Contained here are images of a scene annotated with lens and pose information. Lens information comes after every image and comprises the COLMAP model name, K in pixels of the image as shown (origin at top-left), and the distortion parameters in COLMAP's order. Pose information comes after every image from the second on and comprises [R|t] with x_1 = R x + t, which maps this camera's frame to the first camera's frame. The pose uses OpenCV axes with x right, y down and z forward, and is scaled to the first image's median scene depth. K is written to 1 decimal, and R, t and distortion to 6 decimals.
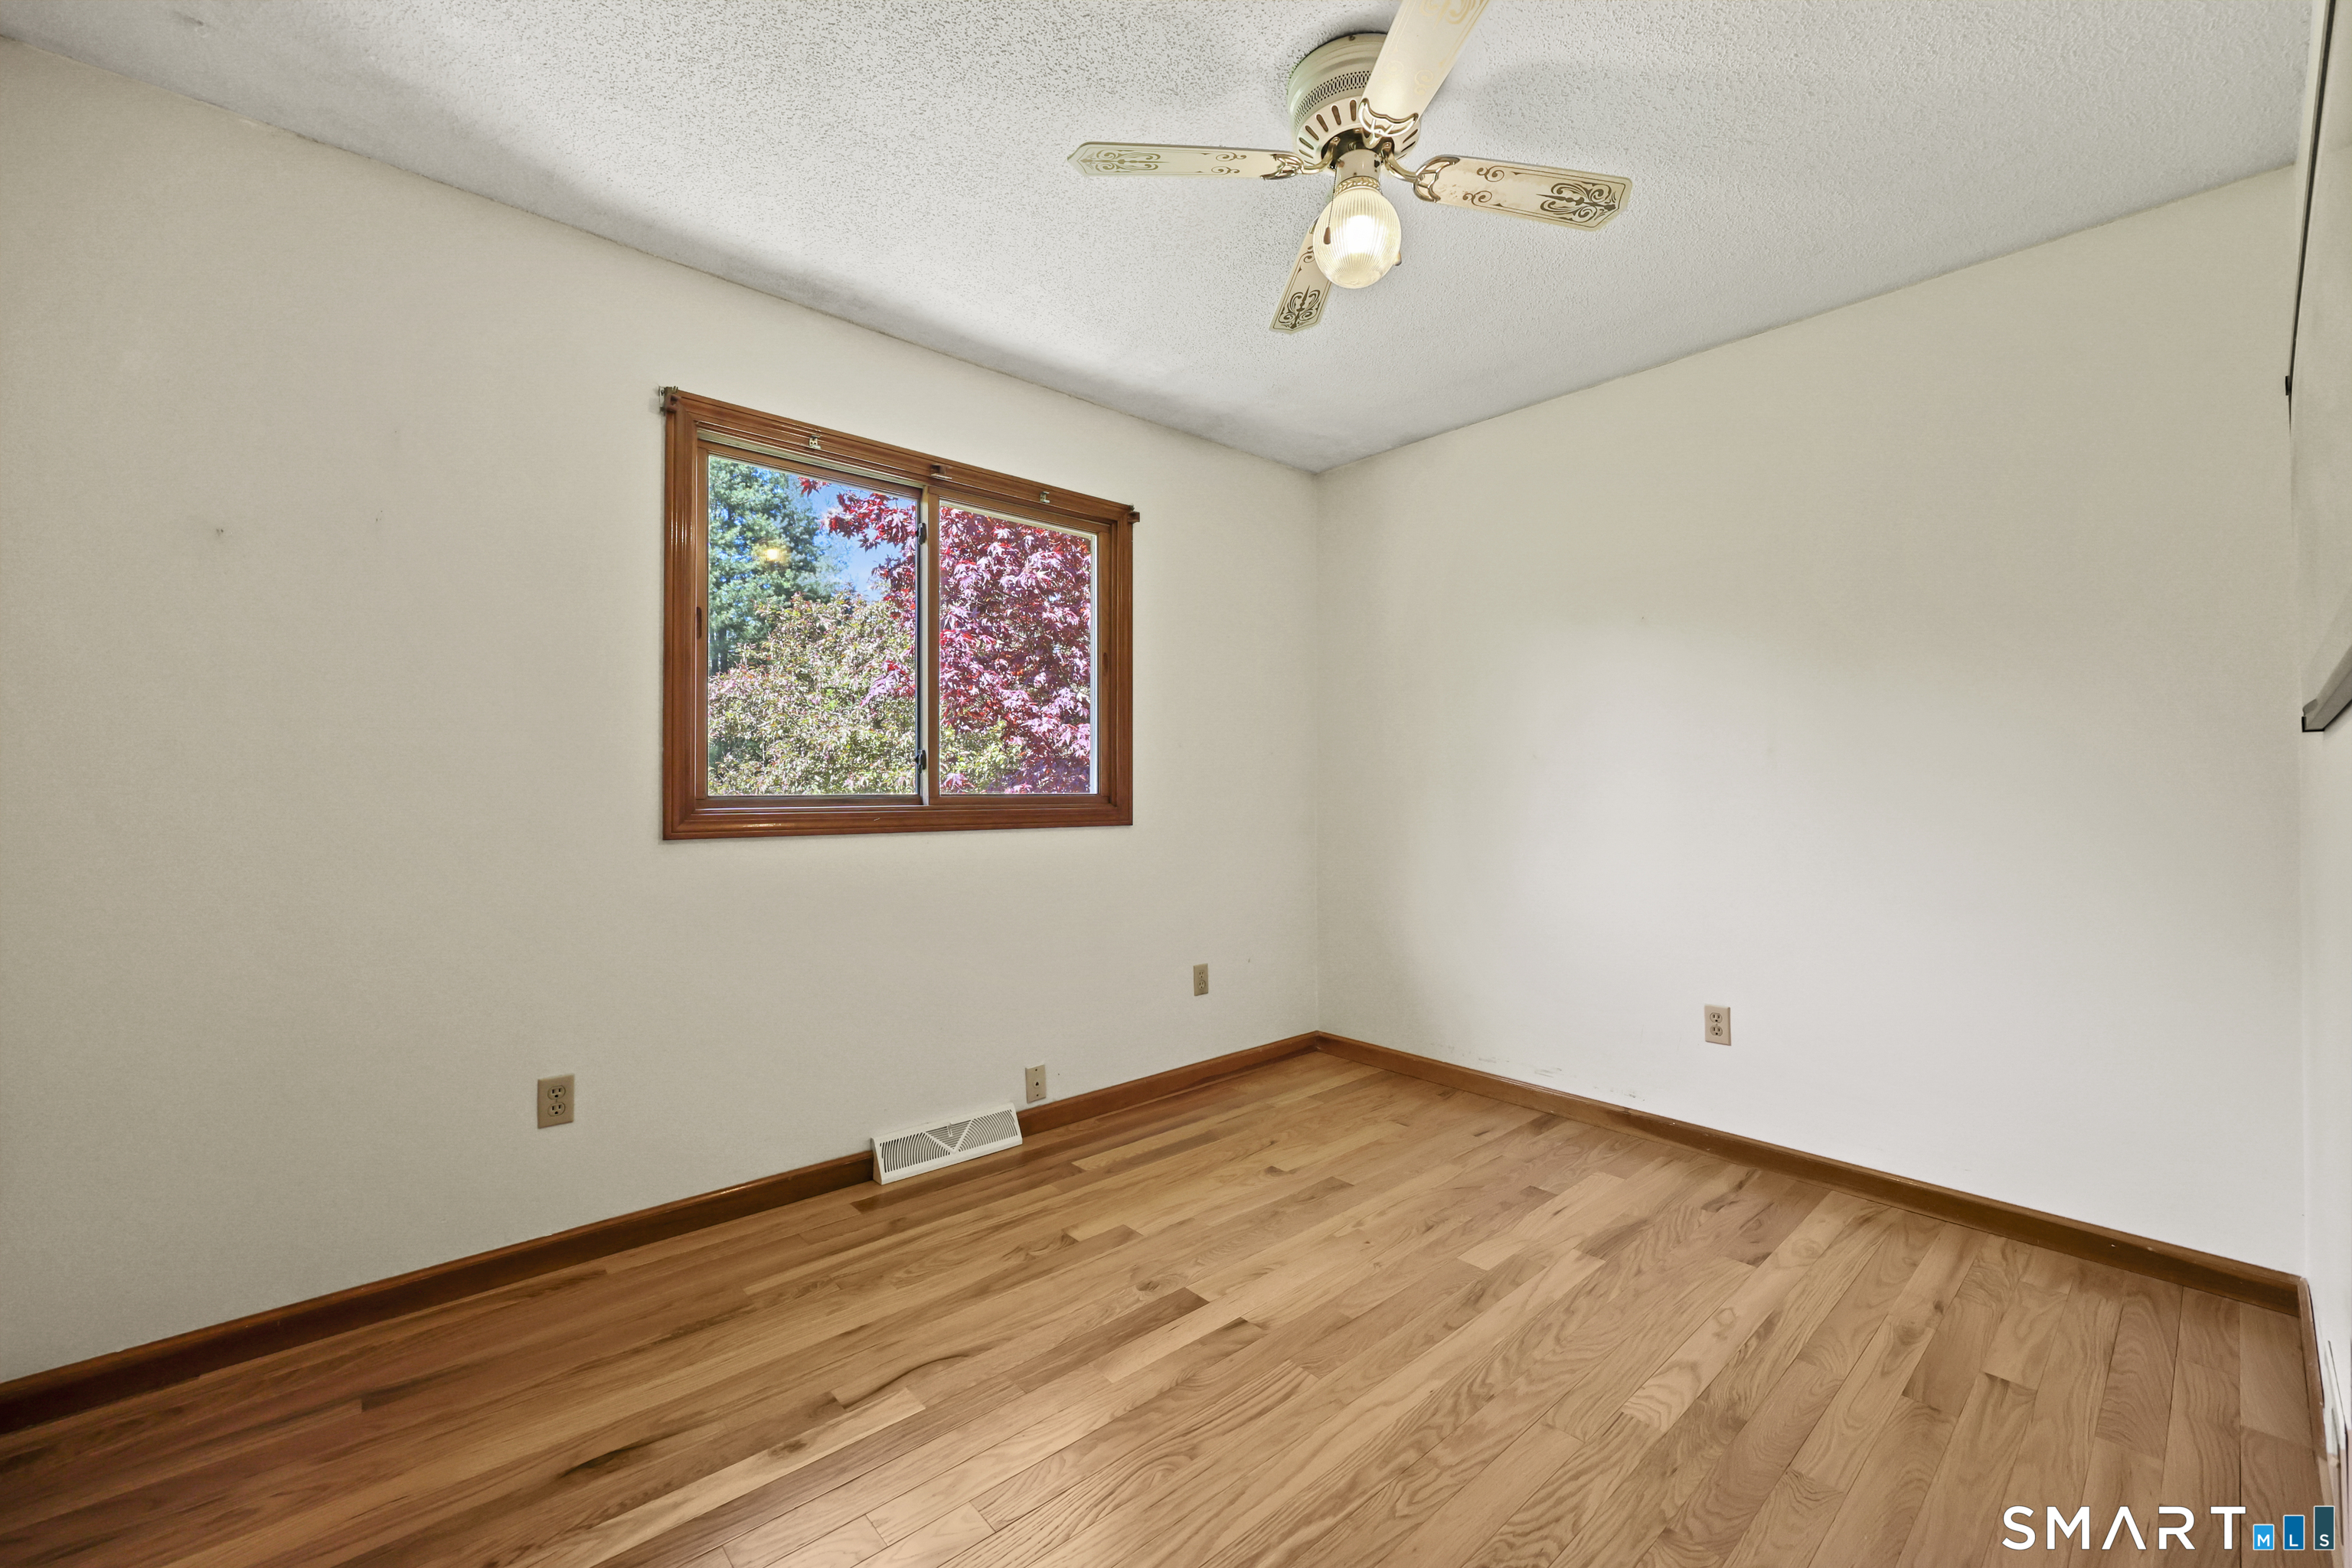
lens RADIAL K [[967.2, 0, 1204.0], [0, 967.2, 788.0], [0, 0, 1]] dist [-0.001263, 0.000055]
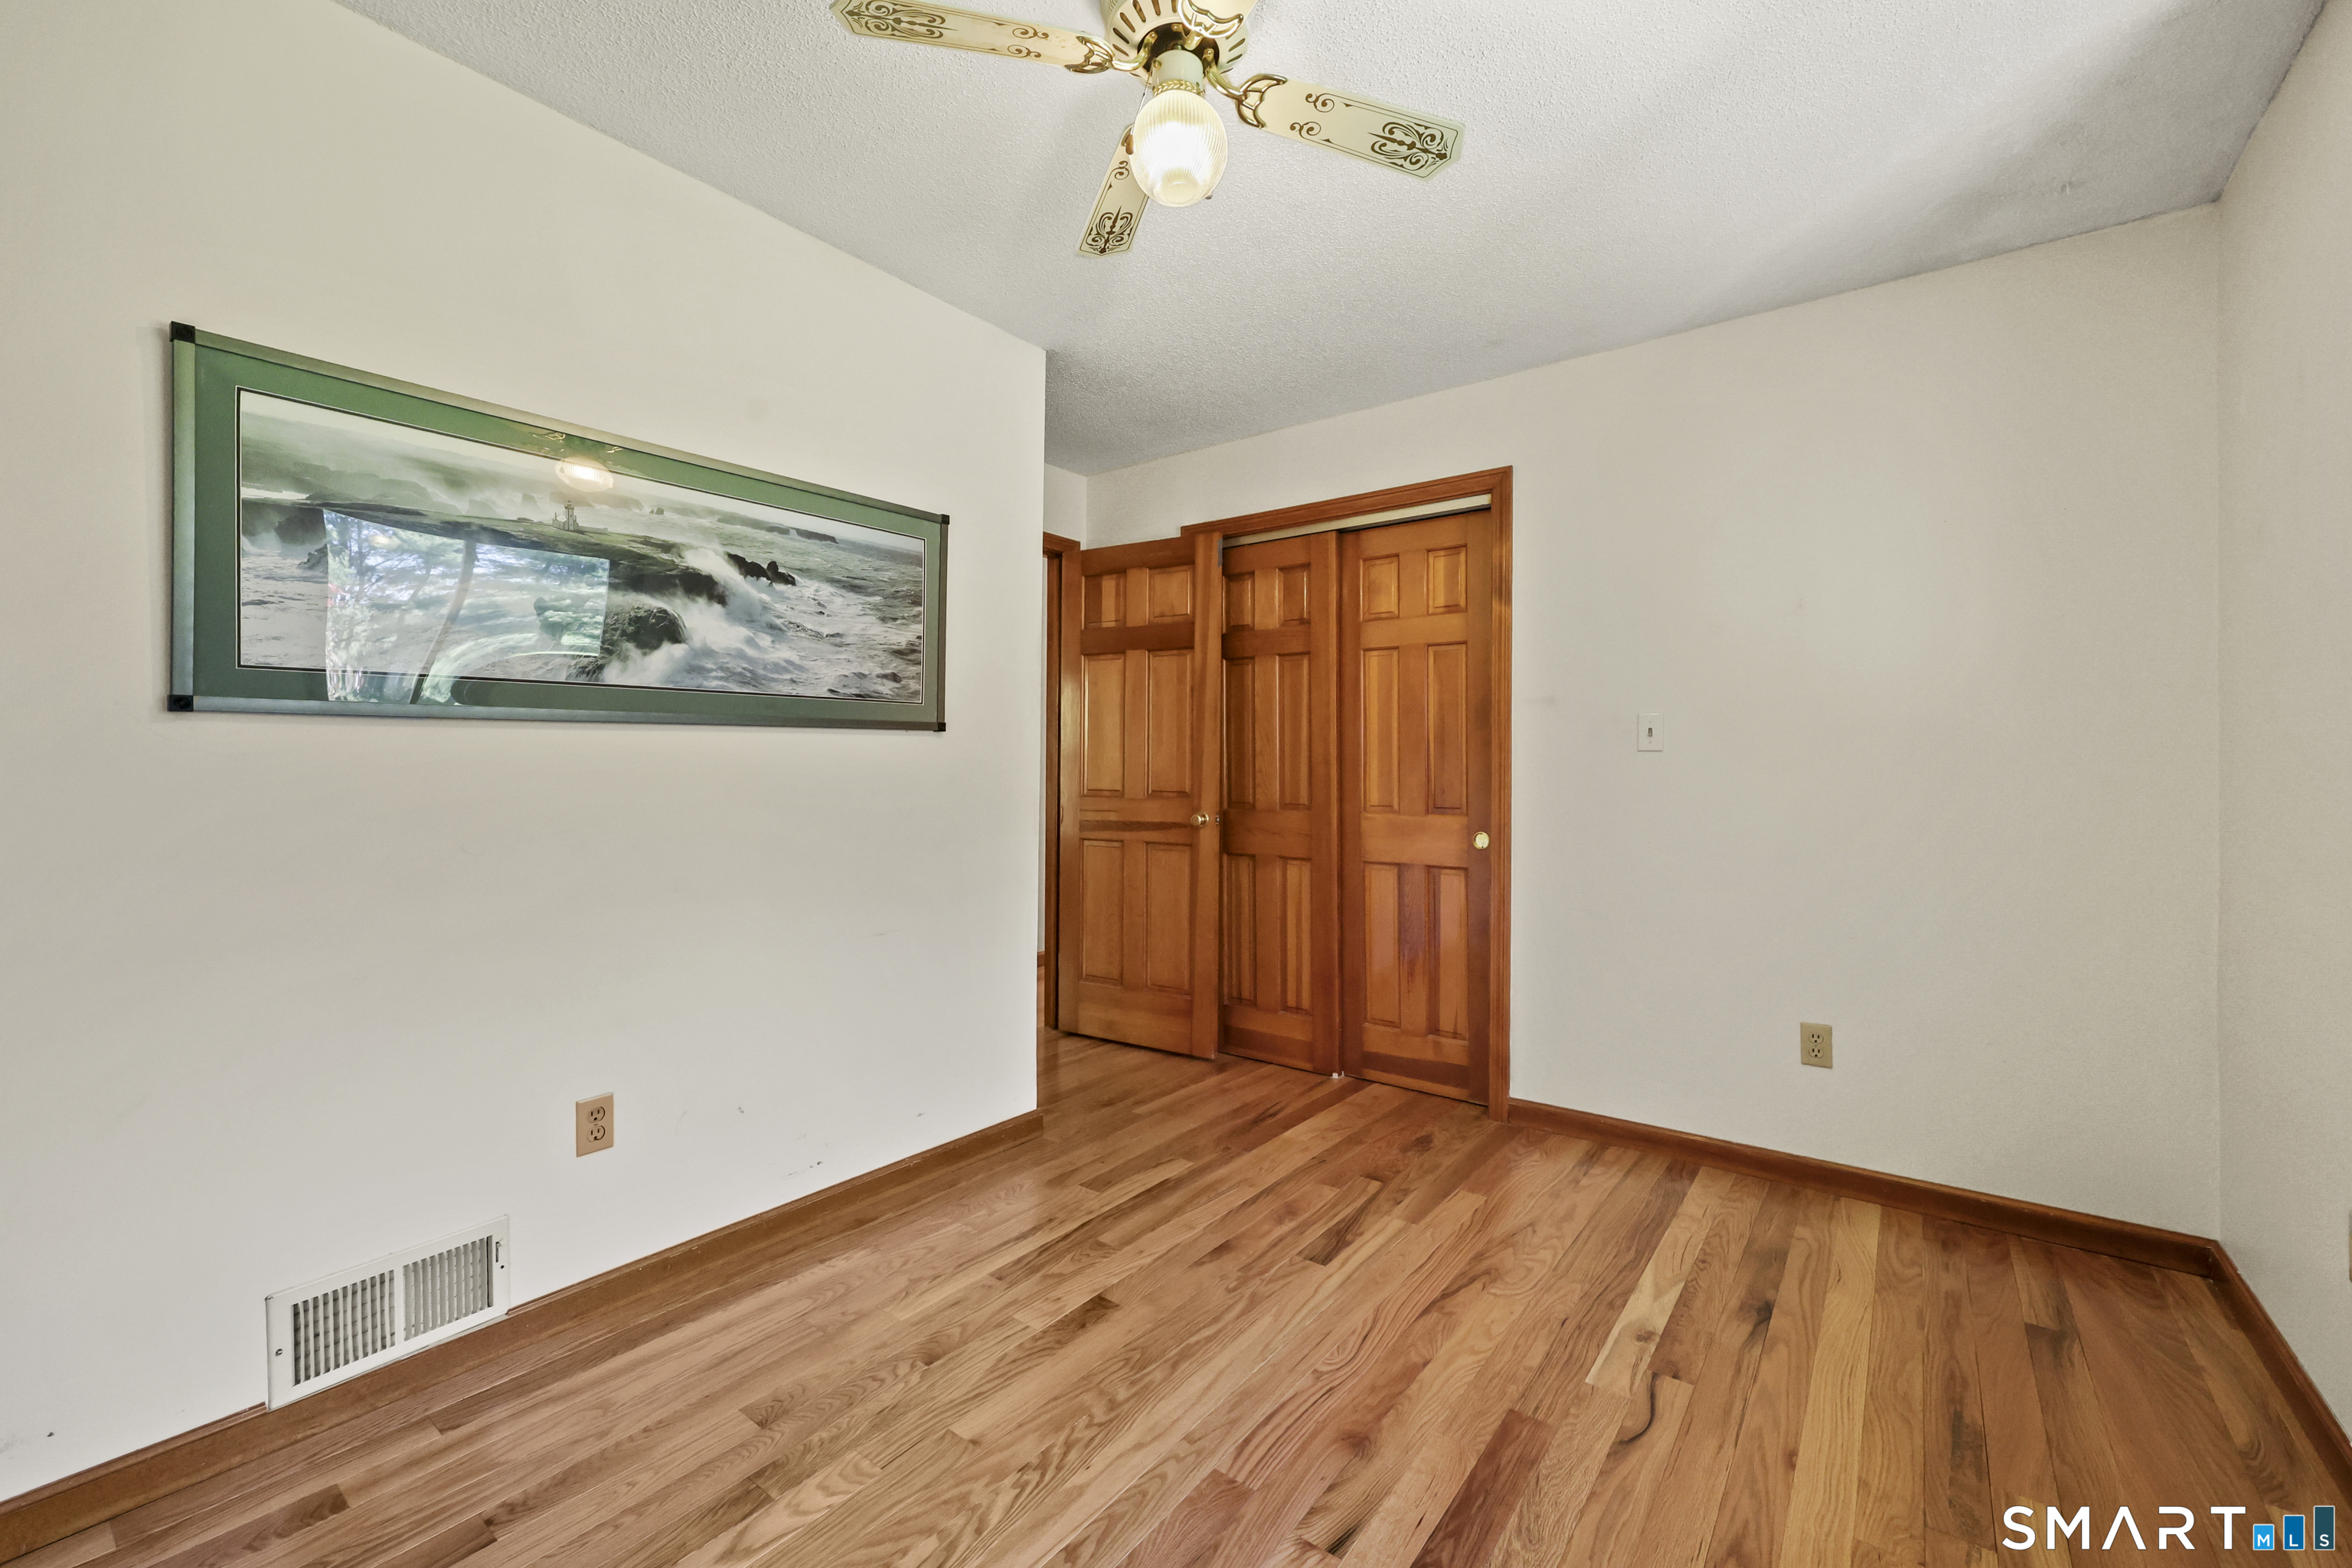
lens RADIAL K [[960.5, 0, 1170.7], [0, 960.5, 770.4], [0, 0, 1]] dist [0.000686, 0.000135]
pose [[-0.987614, -0.002519, -0.156883, 0.306743], [-0.003227, 0.999986, 0.004258, -0.012902], [0.156870, 0.004711, -0.987608, 1.913949]]
